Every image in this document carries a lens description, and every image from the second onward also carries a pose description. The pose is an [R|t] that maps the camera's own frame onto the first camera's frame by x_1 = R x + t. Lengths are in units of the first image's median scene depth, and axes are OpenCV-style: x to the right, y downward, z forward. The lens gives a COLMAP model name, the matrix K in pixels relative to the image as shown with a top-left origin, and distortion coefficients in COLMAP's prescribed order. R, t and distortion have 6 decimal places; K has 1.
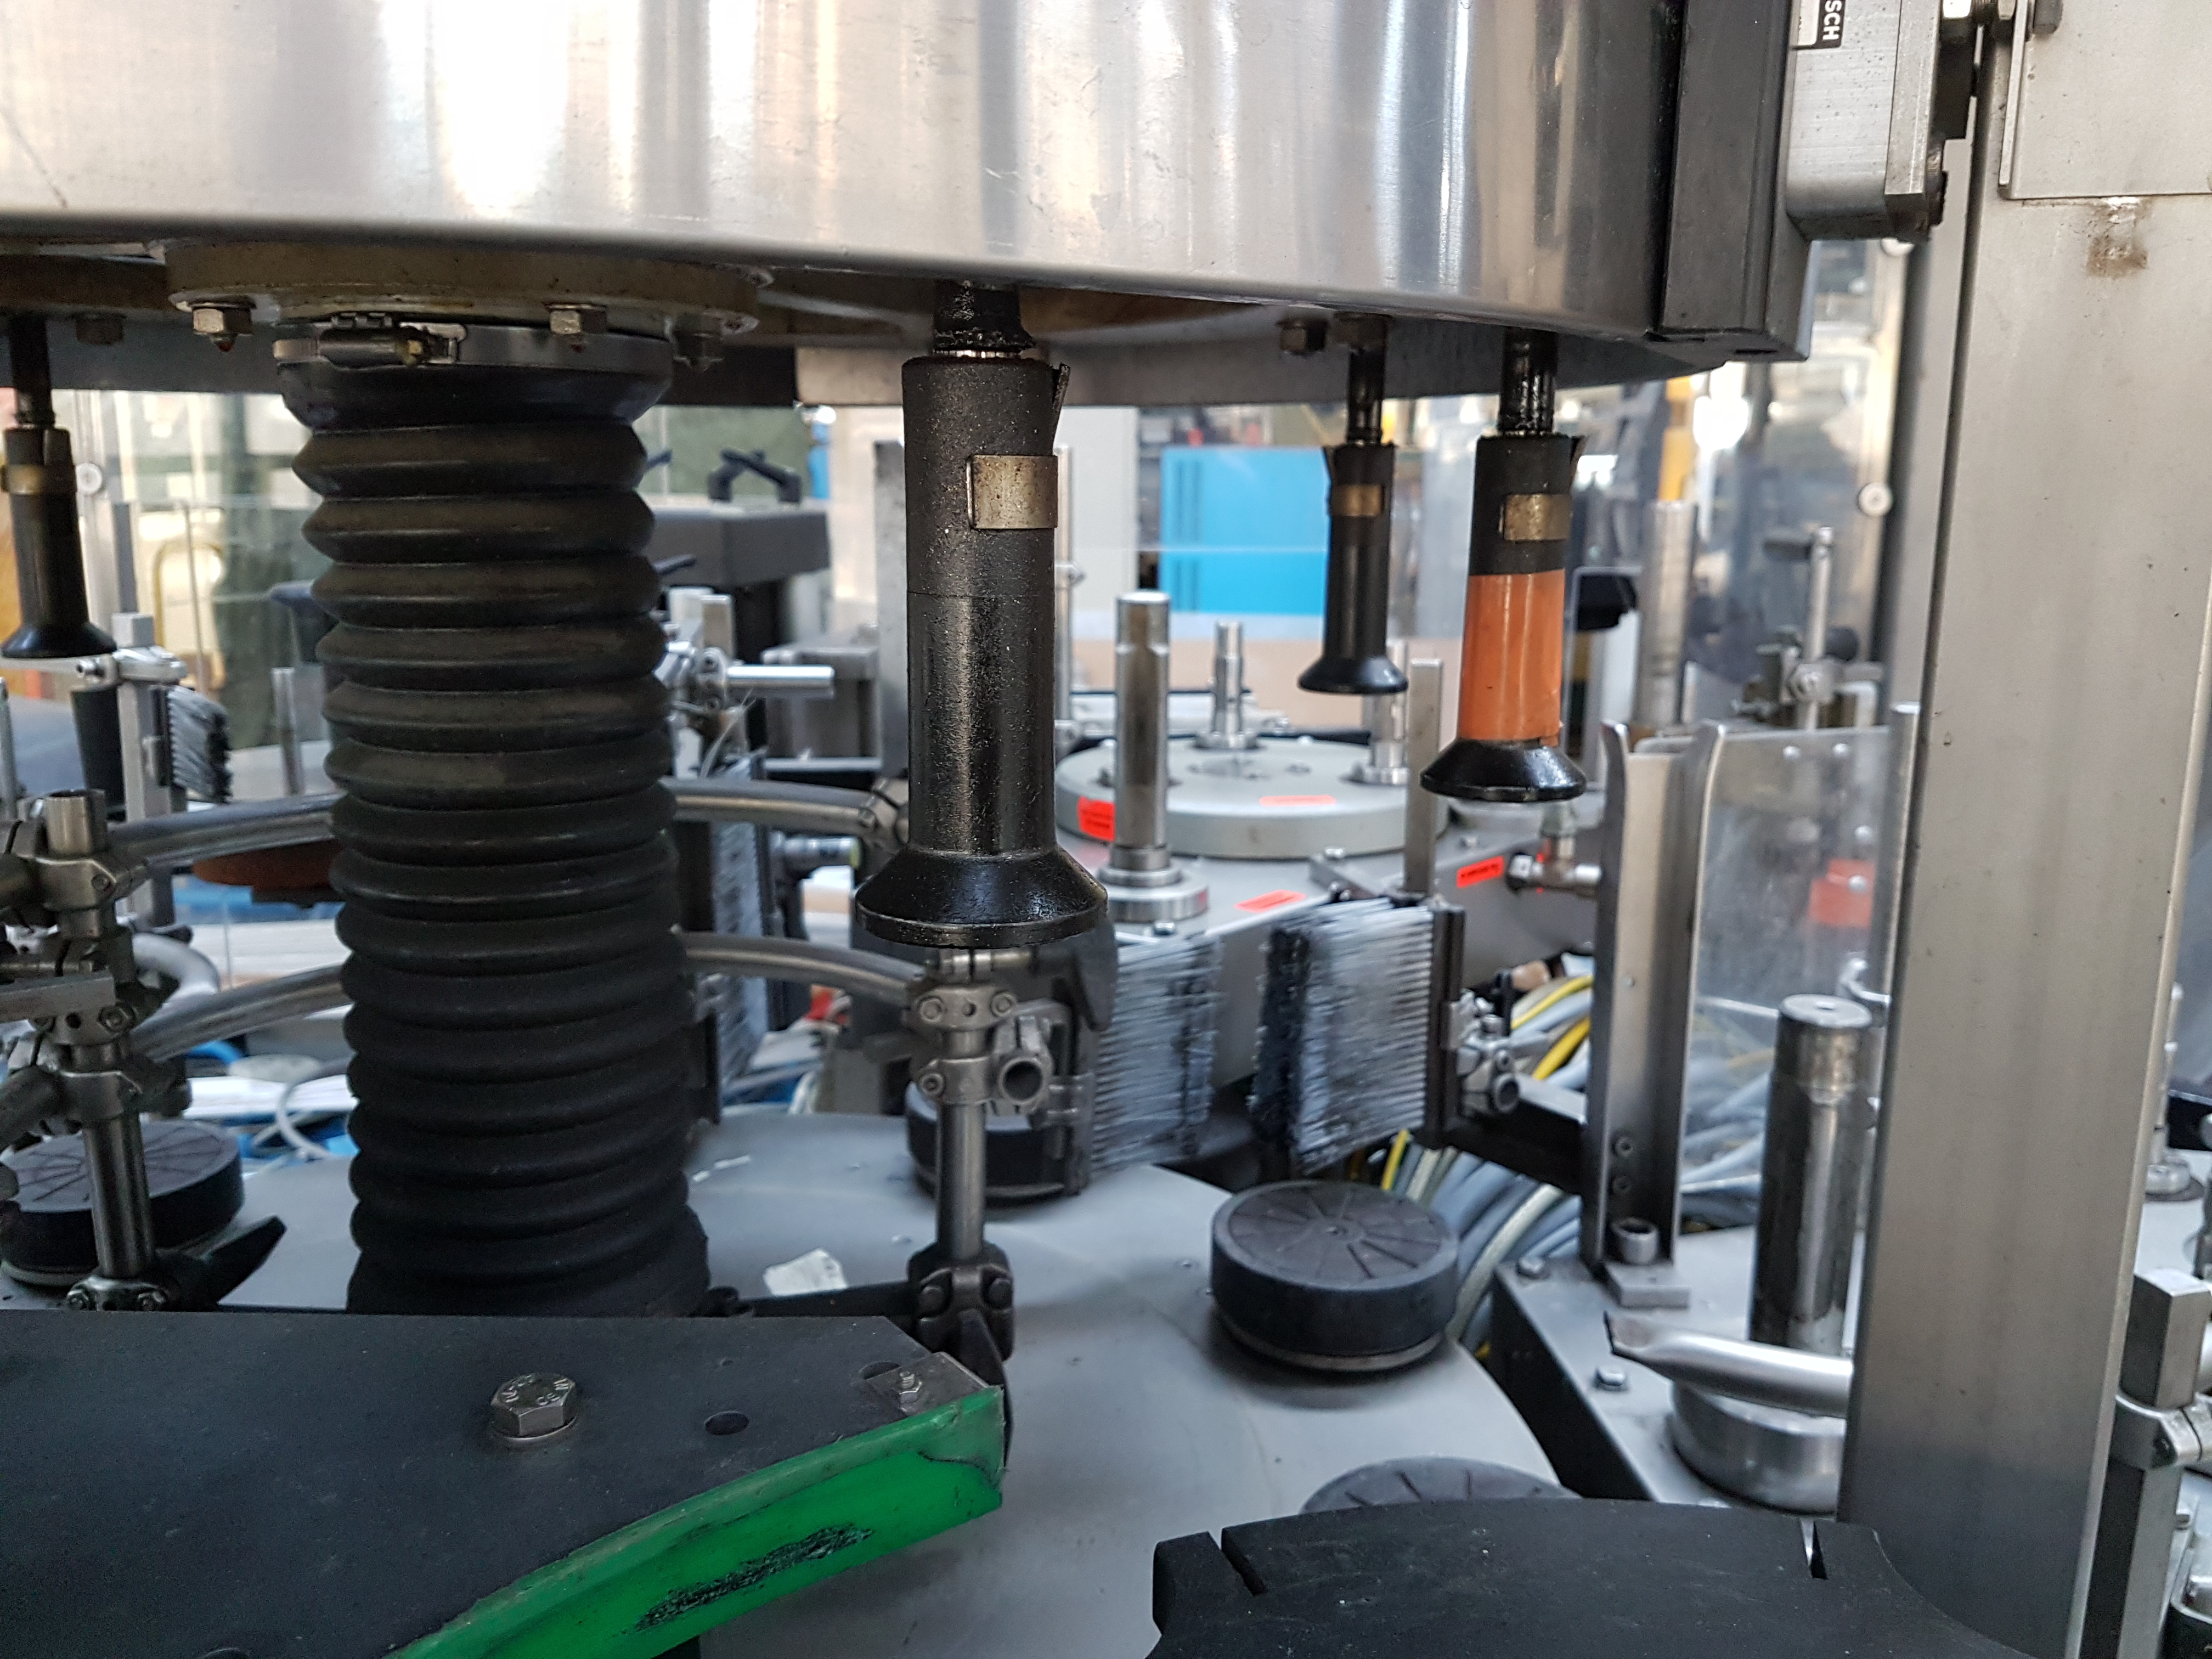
lens RADIAL K [[1698.0, 0, 1099.8], [0, 1698.0, 809.0], [0, 0, 1]] dist [0.121861, -0.001537]
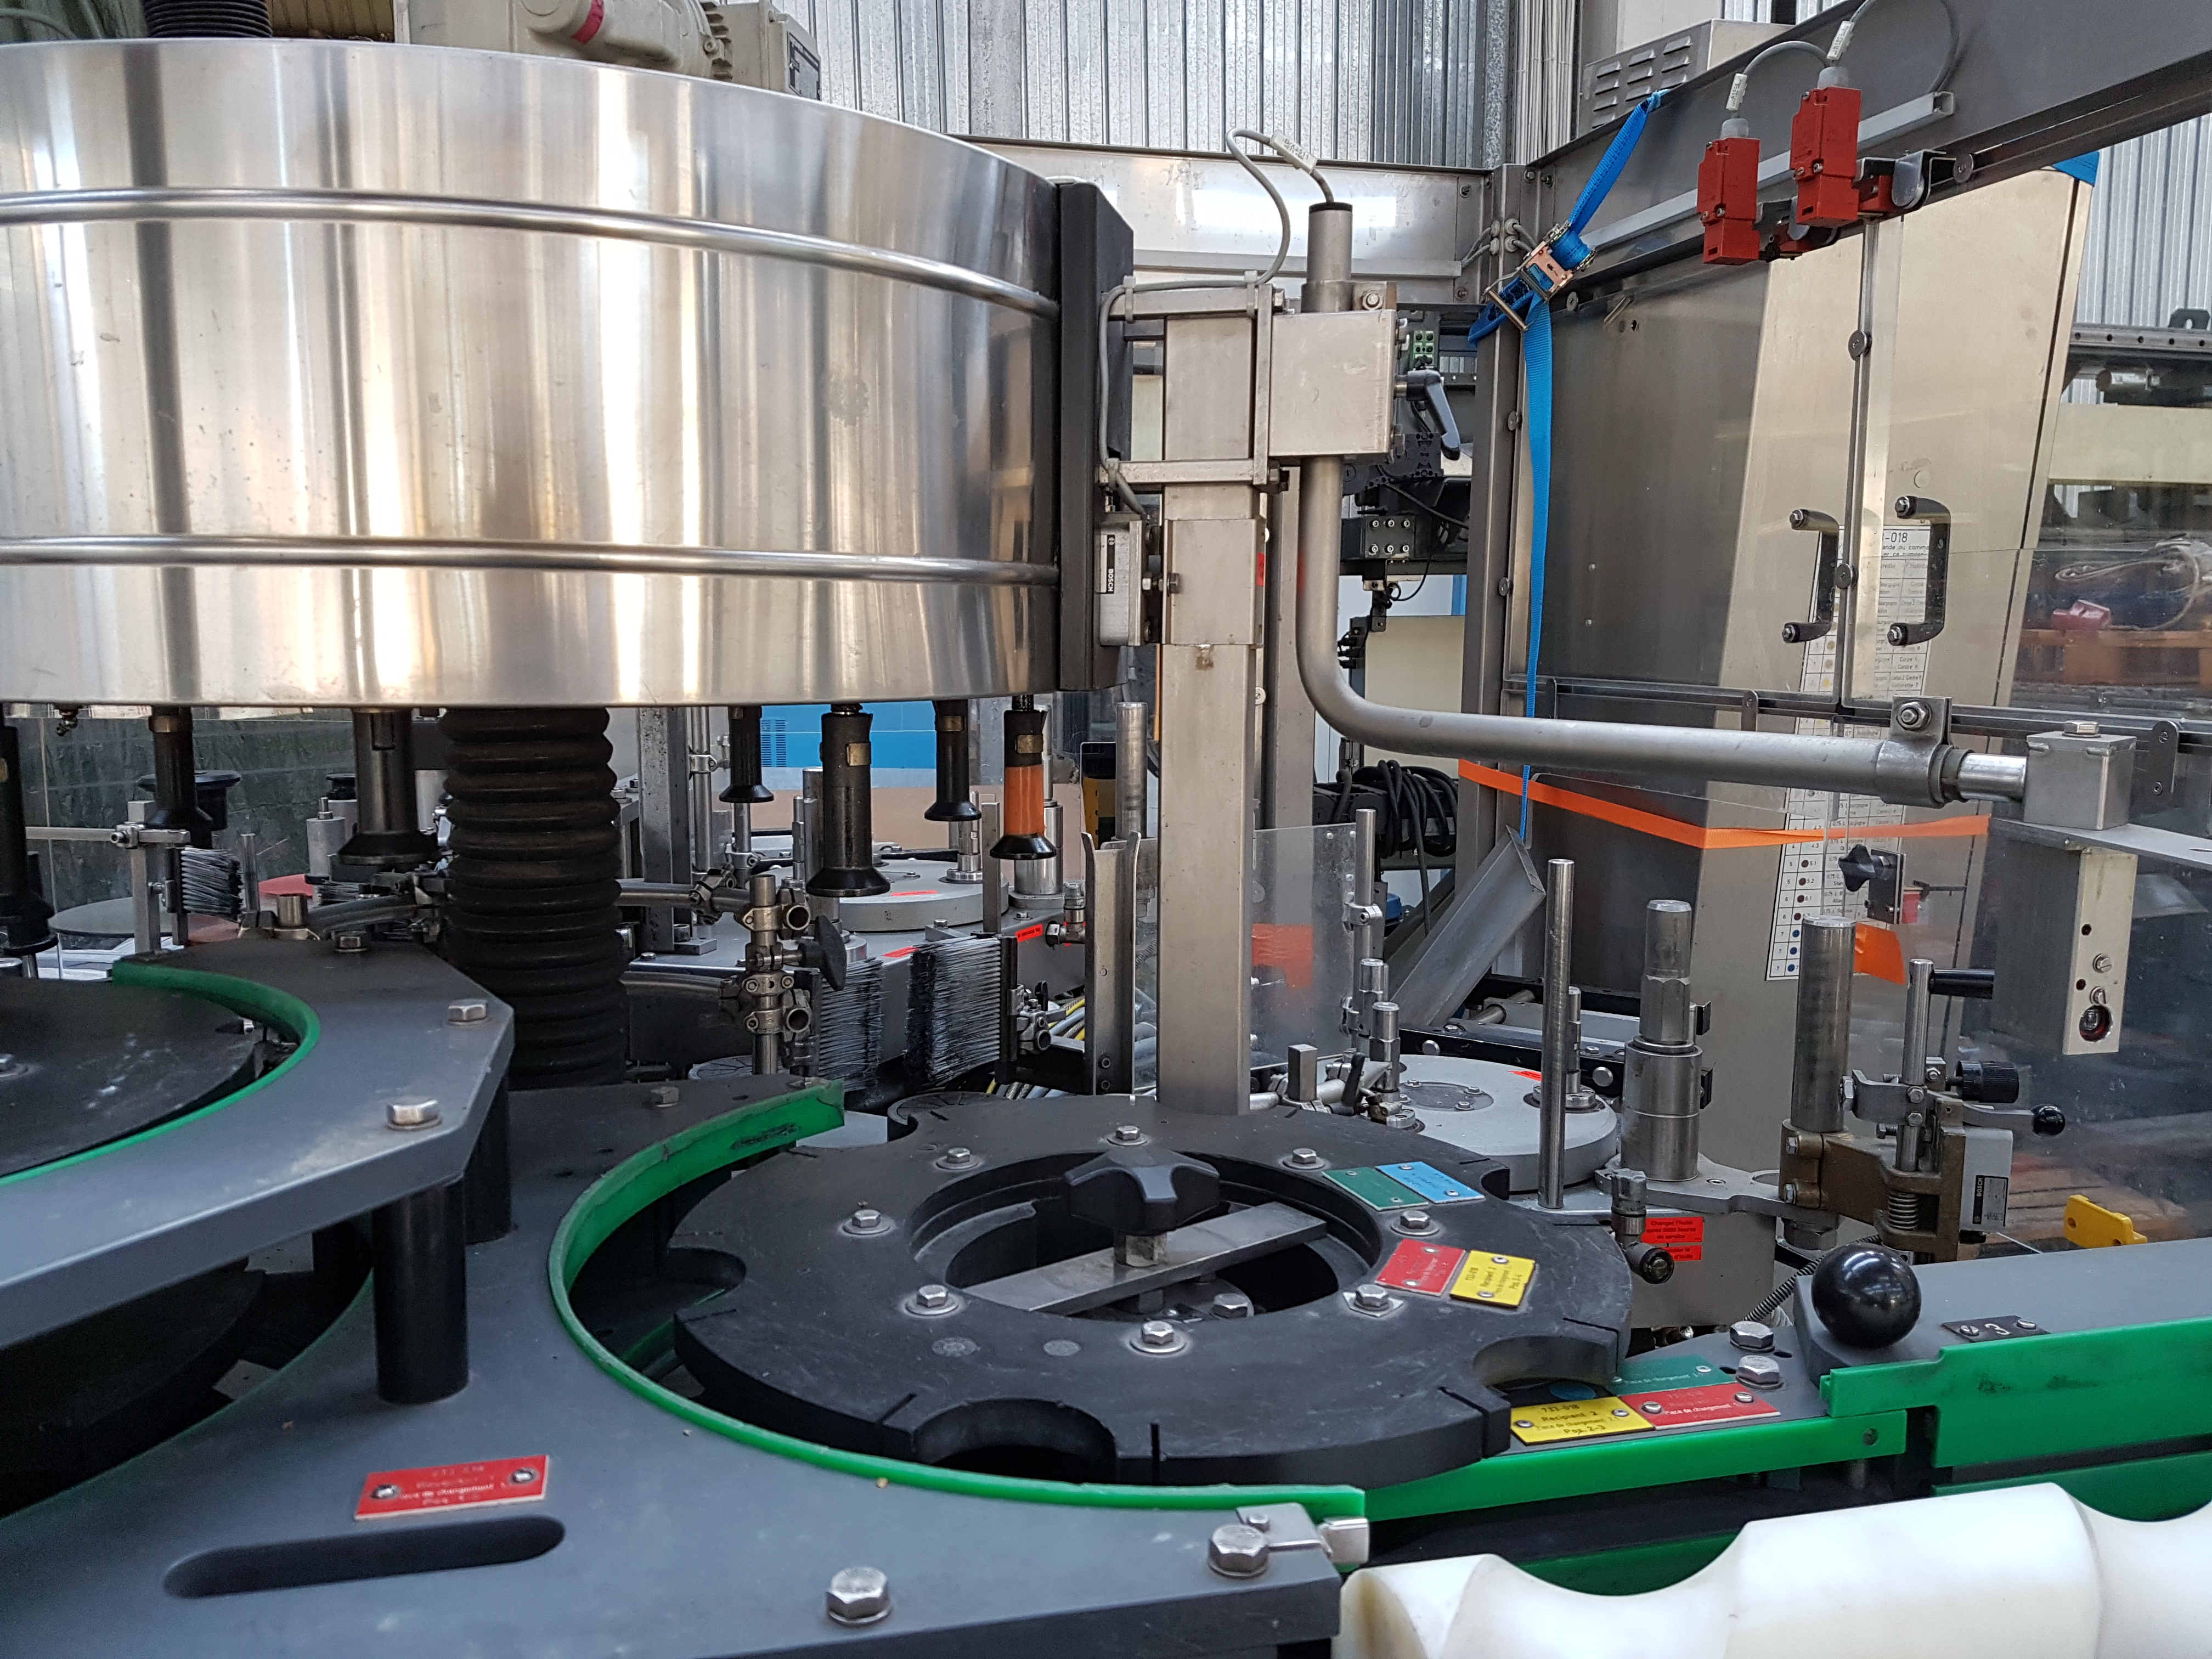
lens RADIAL K [[1698.0, 0, 1104.9], [0, 1698.0, 822.3], [0, 0, 1]] dist [0.121861, -0.001537]
pose [[0.967065, -0.033784, 0.252279, -0.152078], [0.053225, 0.996081, -0.070636, 0.070385], [-0.248904, 0.081738, 0.965073, -0.801780]]
